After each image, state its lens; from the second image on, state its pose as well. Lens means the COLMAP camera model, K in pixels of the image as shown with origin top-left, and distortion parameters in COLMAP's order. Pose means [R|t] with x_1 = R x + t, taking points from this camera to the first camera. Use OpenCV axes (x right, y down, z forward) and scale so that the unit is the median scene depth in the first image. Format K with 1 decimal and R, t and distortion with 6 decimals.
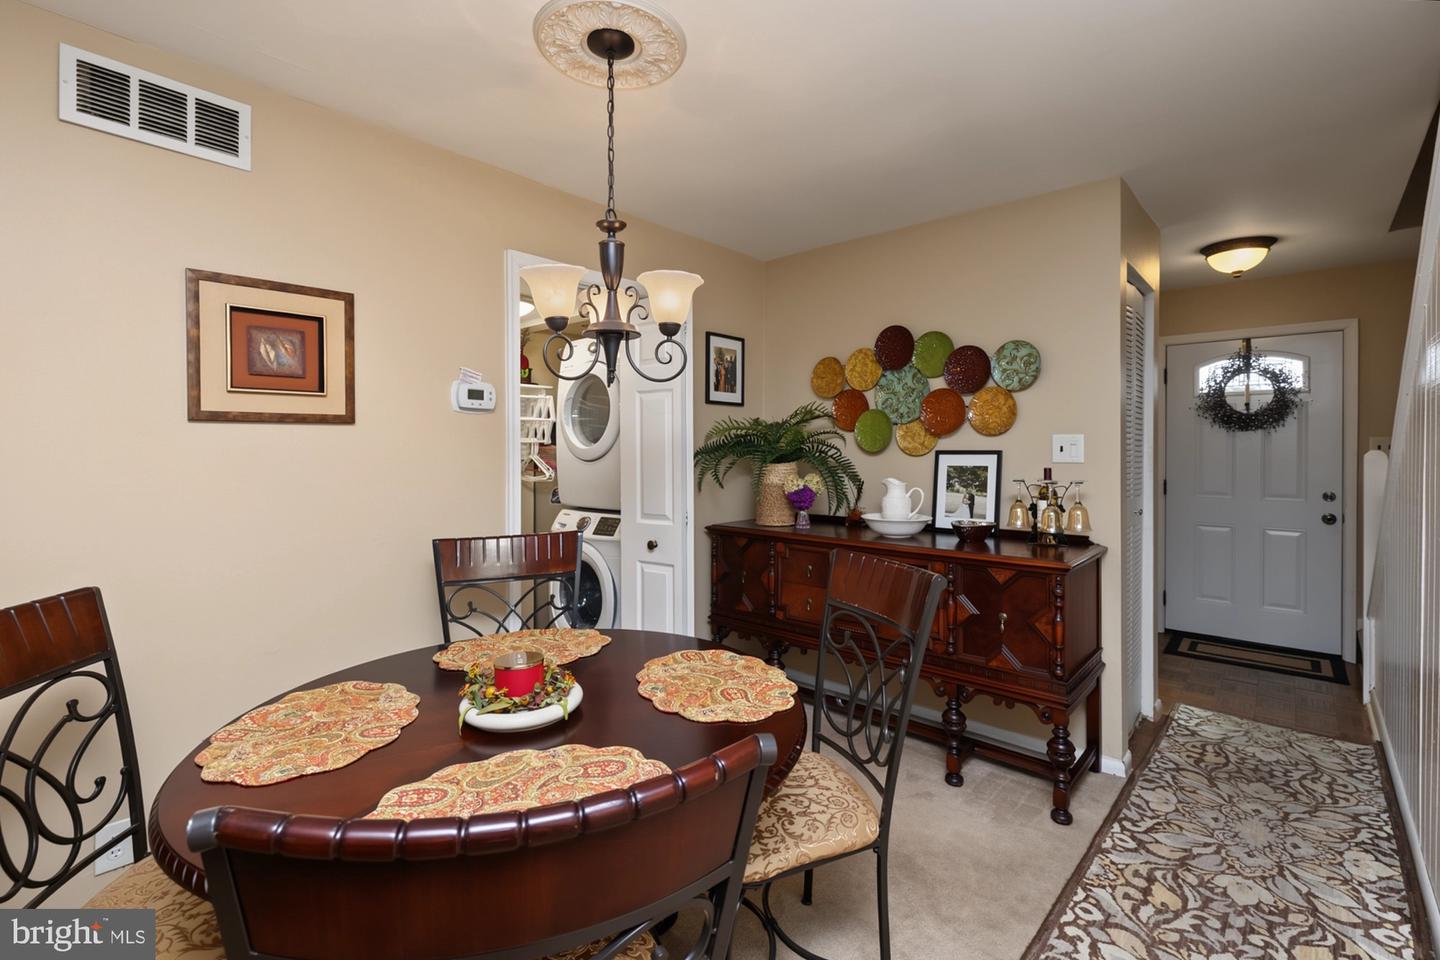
lens RADIAL K [[614.1, 0, 730.7], [0, 614.1, 455.0], [0, 0, 1]] dist [0.000072, 0.000398]
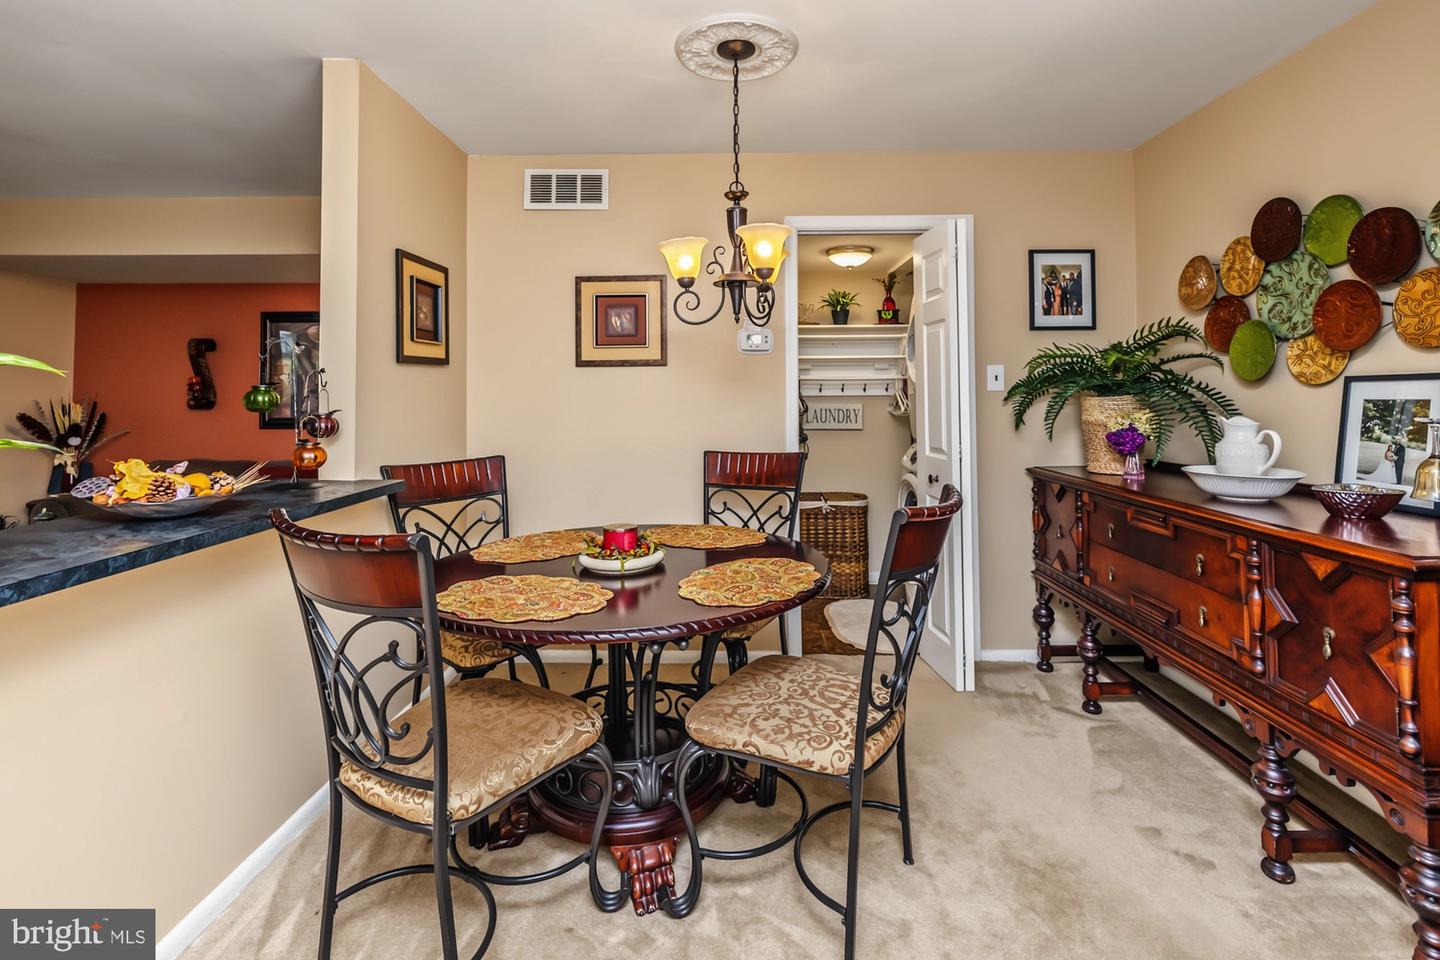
lens RADIAL K [[639.1, 0, 770.7], [0, 639.1, 377.7], [0, 0, 1]] dist [-0.000536, 0.000175]
pose [[0.692834, -0.022167, -0.720756, 0.417721], [-0.000133, 0.999523, -0.030868, 0.015935], [0.721097, 0.021482, 0.692501, 0.097451]]
